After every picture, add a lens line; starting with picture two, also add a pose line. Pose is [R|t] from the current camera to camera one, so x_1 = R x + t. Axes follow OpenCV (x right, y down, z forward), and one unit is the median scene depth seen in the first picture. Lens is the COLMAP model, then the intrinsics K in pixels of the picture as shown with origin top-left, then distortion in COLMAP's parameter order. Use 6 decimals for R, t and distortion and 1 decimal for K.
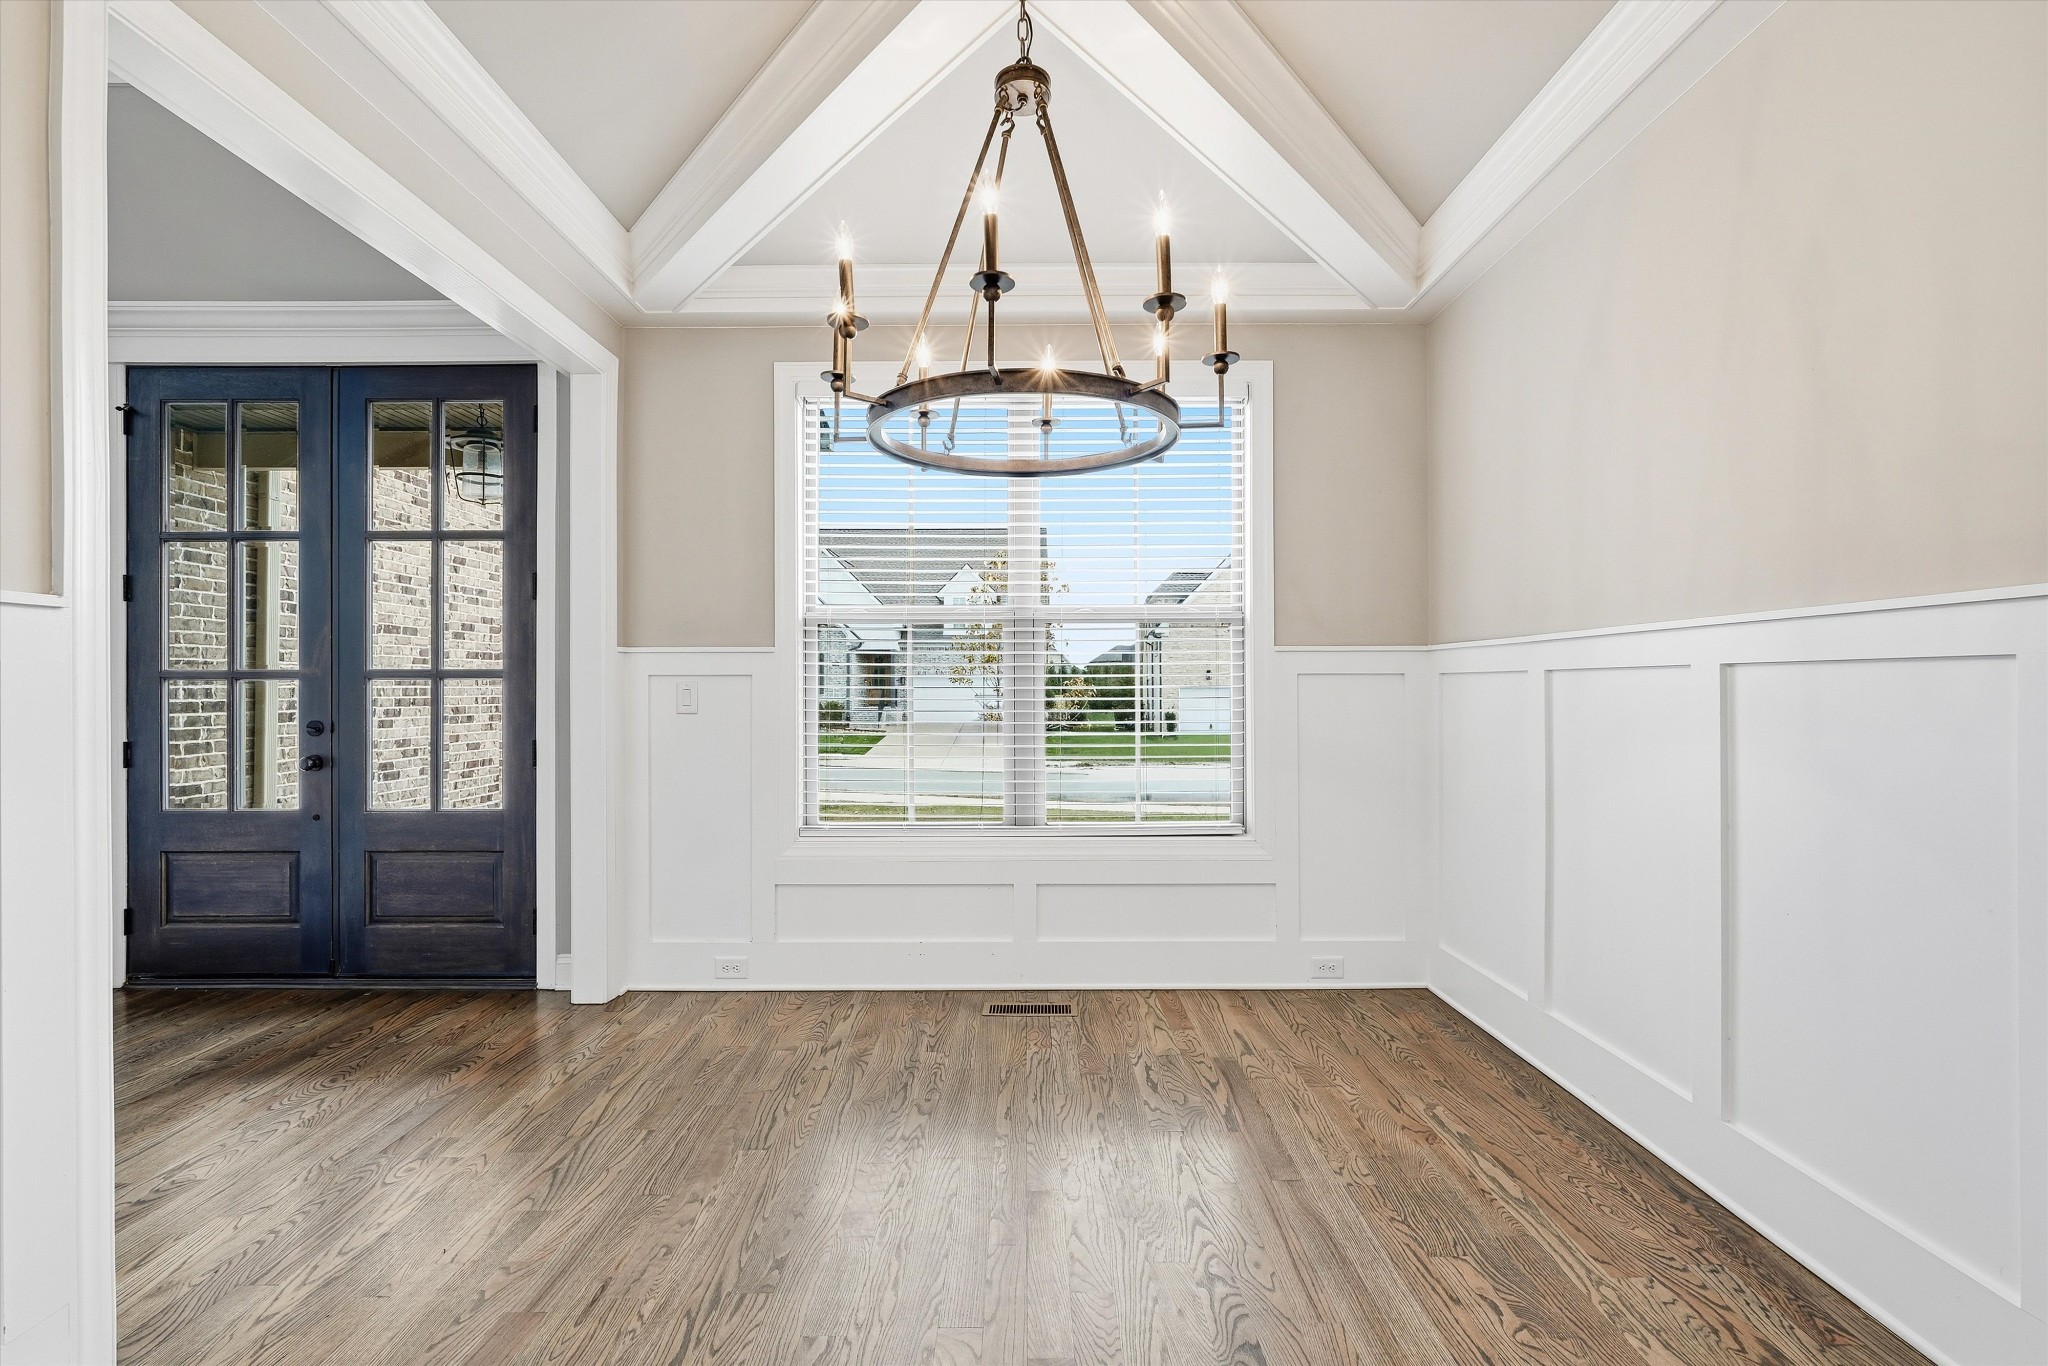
lens RADIAL K [[897.7, 0, 1024.0], [0, 897.7, 683.0], [0, 0, 1]] dist [-0.002375, -0.000007]
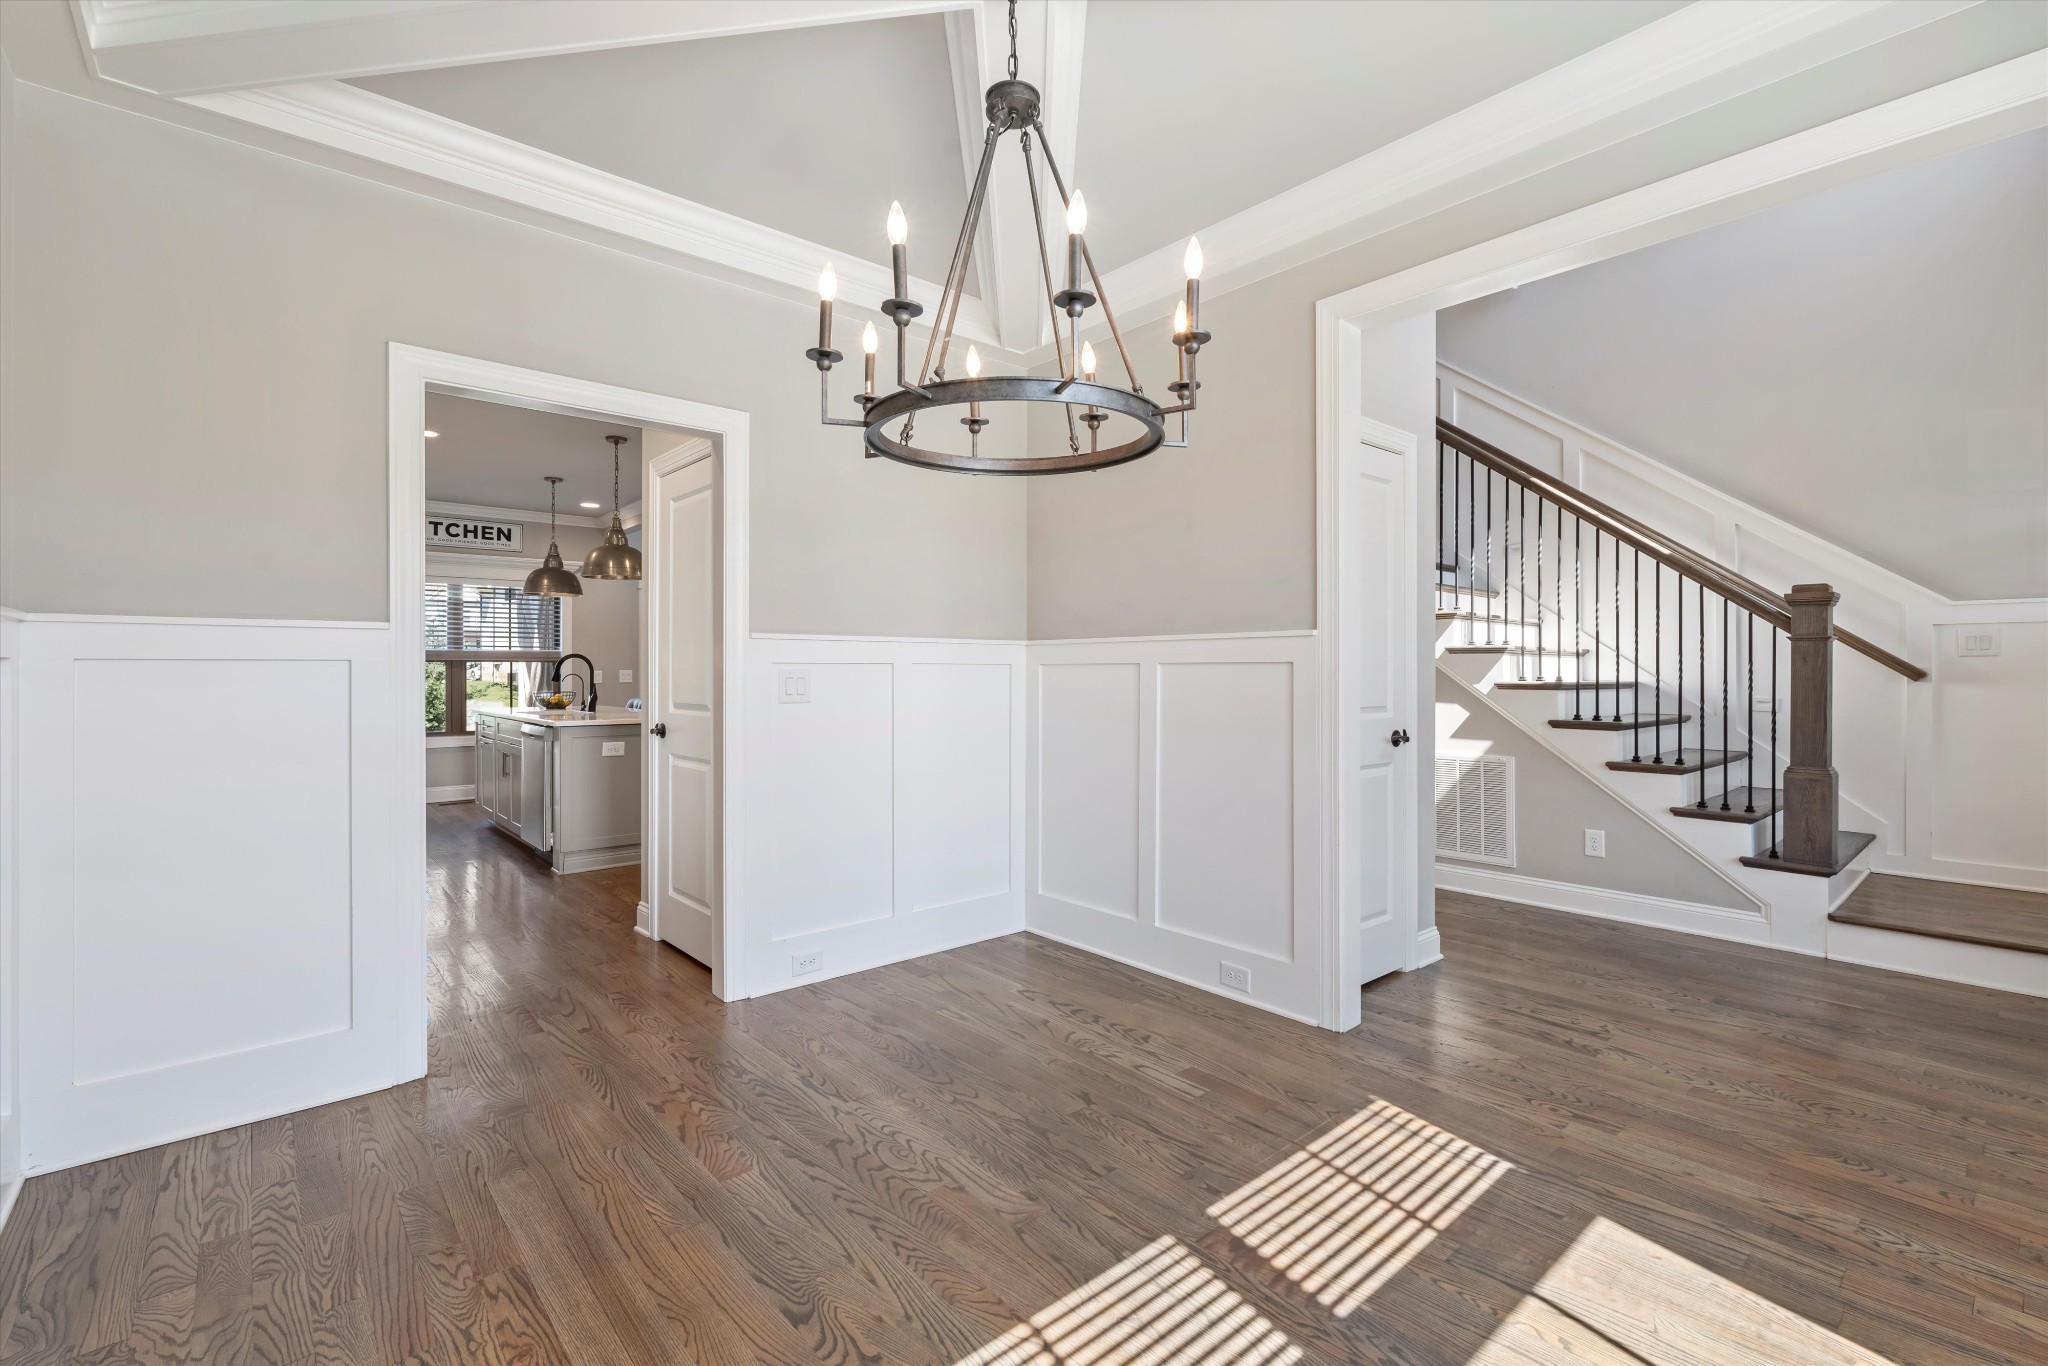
lens RADIAL K [[897.7, 0, 1024.0], [0, 897.7, 683.0], [0, 0, 1]] dist [-0.002375, -0.000007]
pose [[-0.758045, 0.012686, -0.652078, 0.655055], [0.007282, 0.999913, 0.010987, -0.000093], [0.652161, 0.003580, -0.758072, 1.766343]]
